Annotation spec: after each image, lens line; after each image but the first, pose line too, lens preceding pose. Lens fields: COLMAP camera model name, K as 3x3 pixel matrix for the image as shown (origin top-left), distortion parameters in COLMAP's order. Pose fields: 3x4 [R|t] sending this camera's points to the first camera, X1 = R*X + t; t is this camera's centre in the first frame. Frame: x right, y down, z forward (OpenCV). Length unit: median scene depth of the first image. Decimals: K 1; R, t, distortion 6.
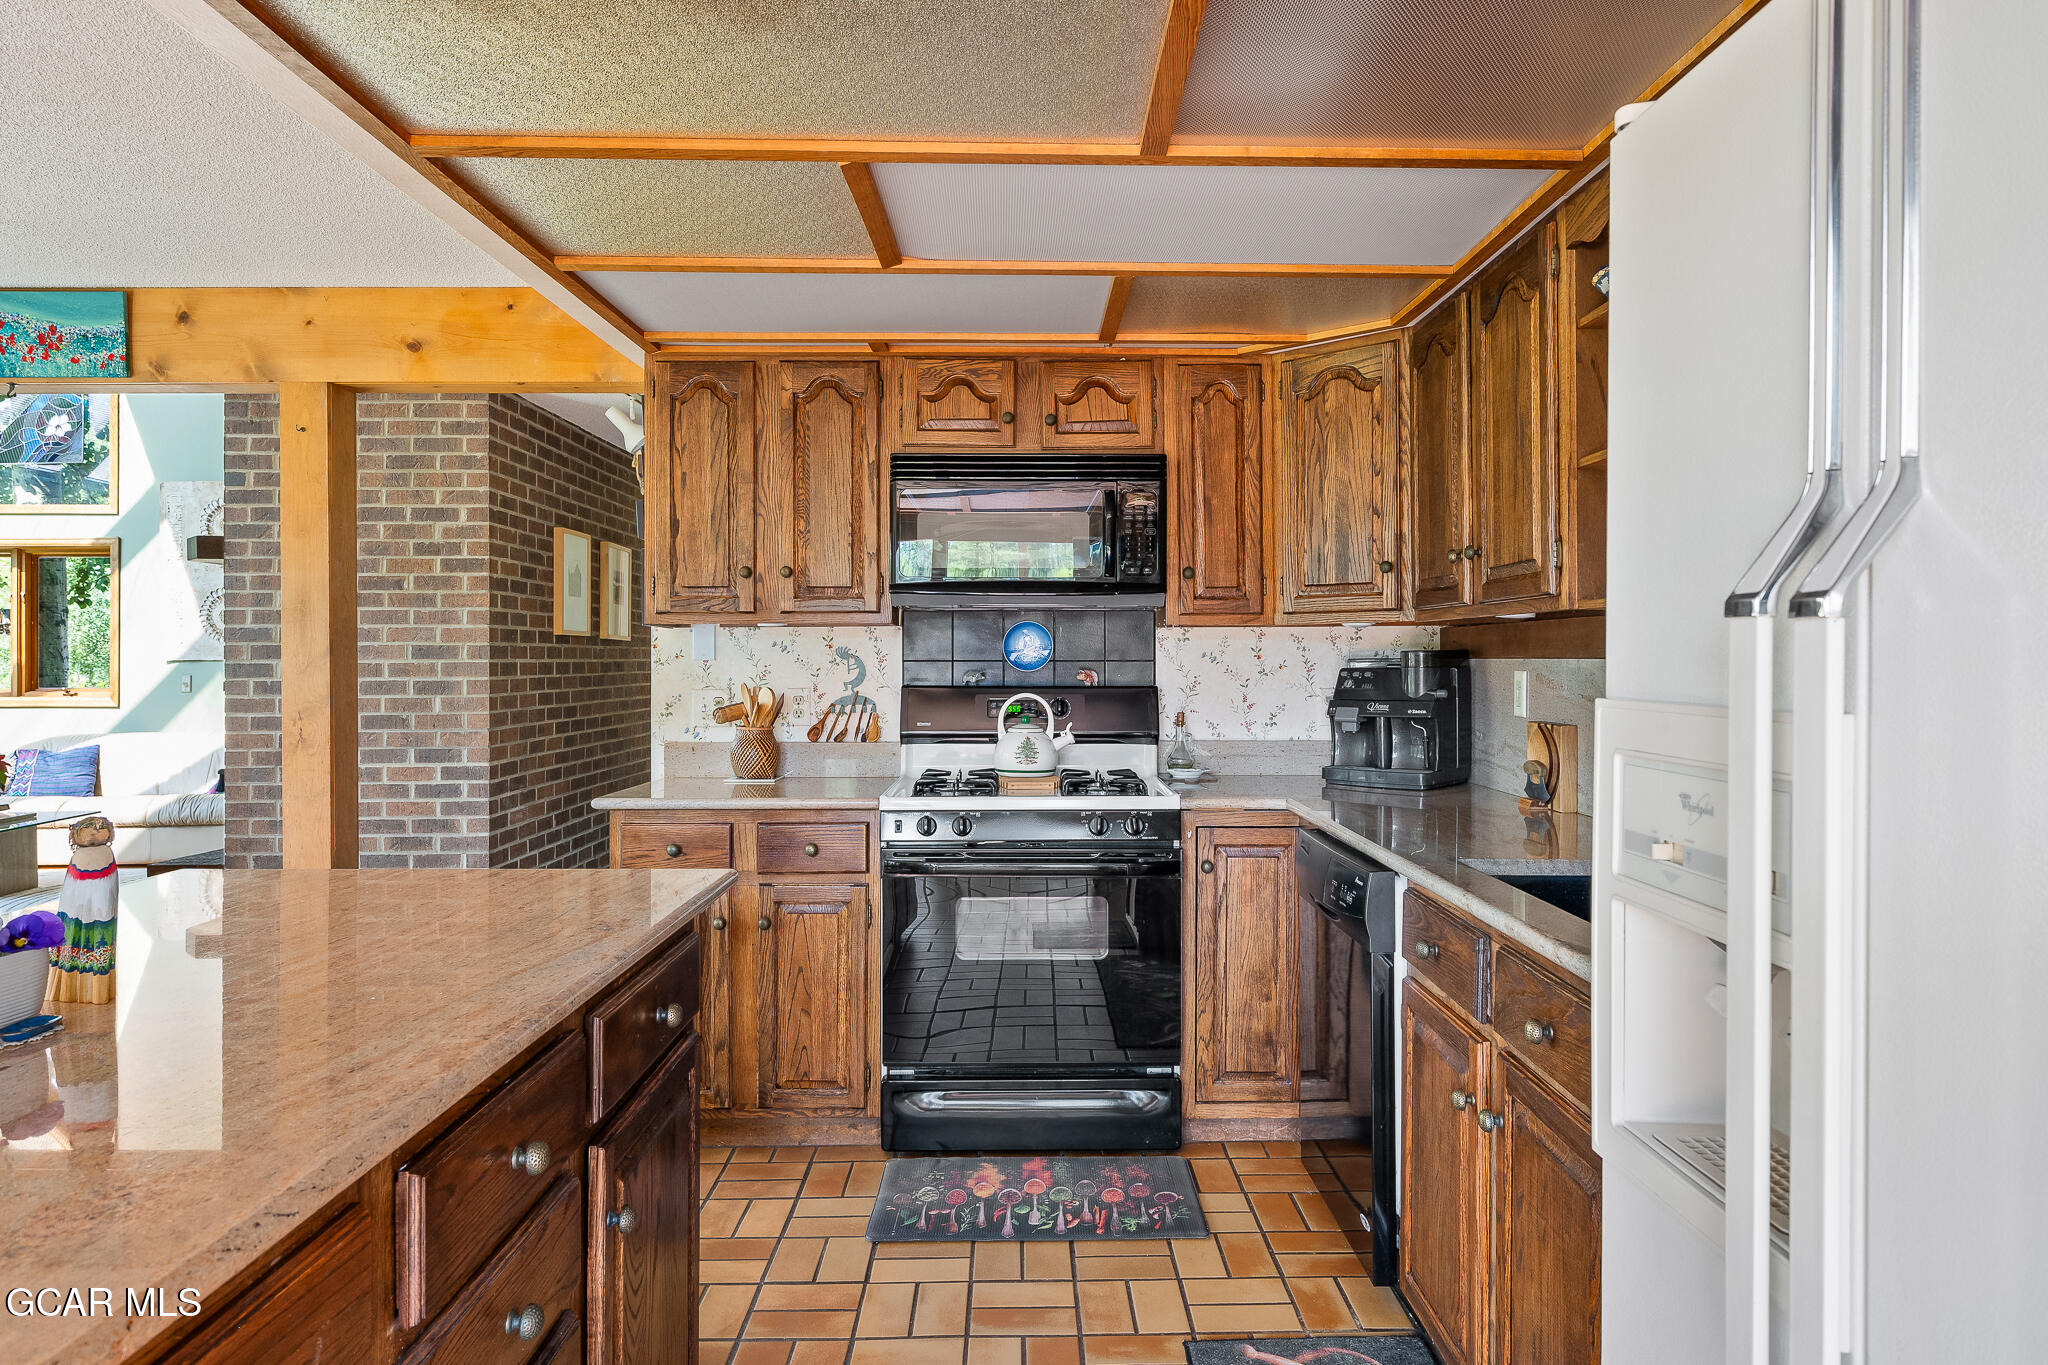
lens RADIAL K [[1257.7, 0, 1024.0], [0, 1257.7, 679.5], [0, 0, 1]] dist [-0.006156, -0.001137]
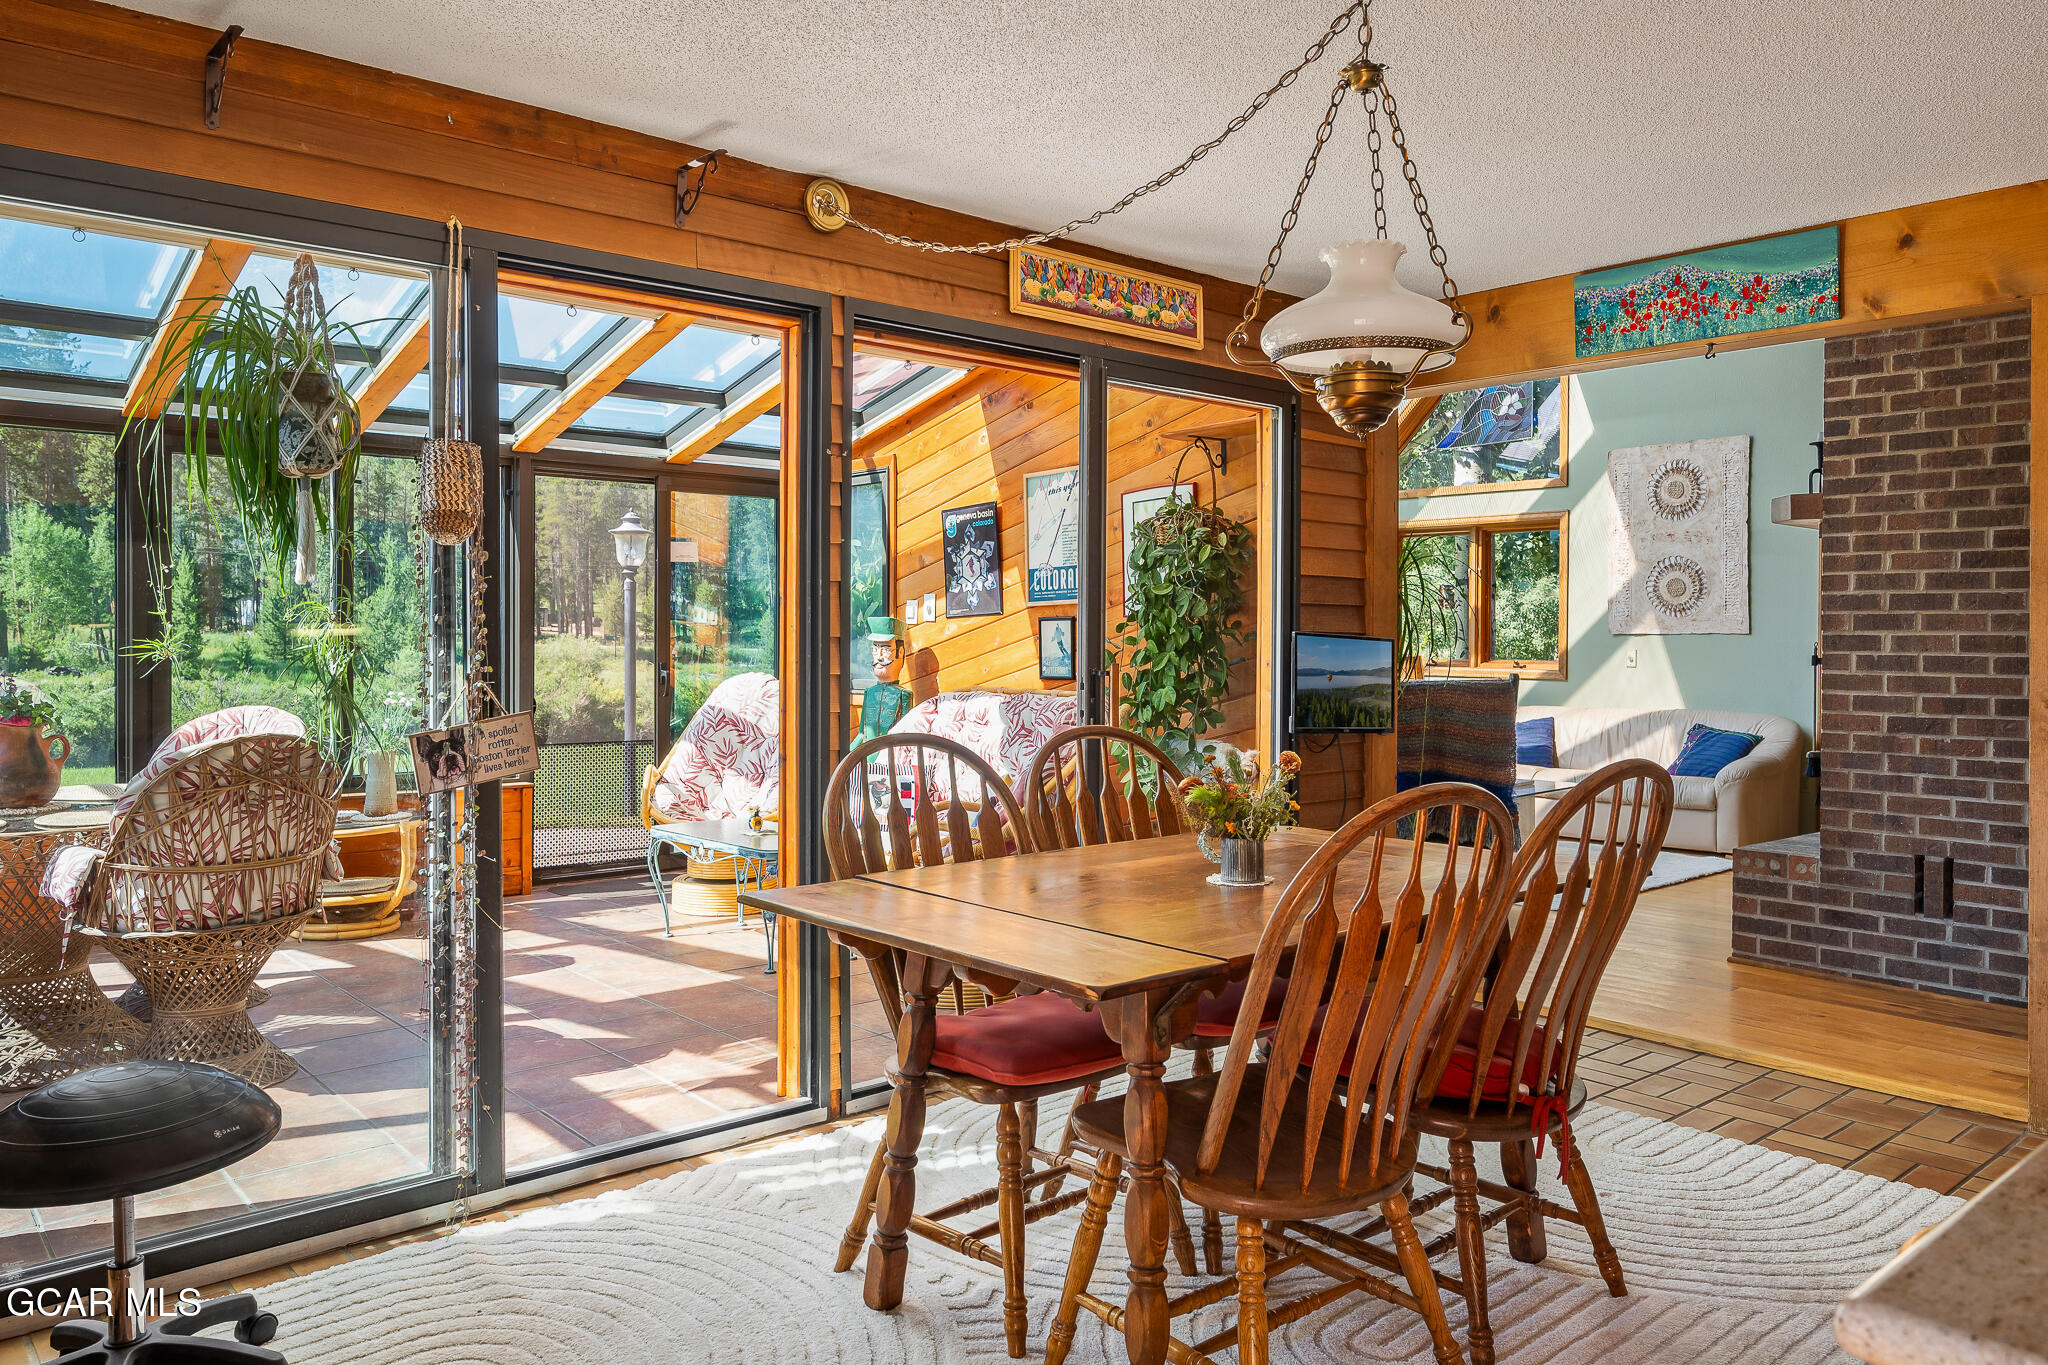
lens RADIAL K [[1397.1, 0, 1021.7], [0, 1397.1, 674.3], [0, 0, 1]] dist [-0.010173, -0.000354]
pose [[0.684806, 0.018888, -0.728481, -0.302389], [-0.011532, 0.999820, 0.015083, 0.006925], [0.728634, -0.001929, 0.684900, -0.100372]]
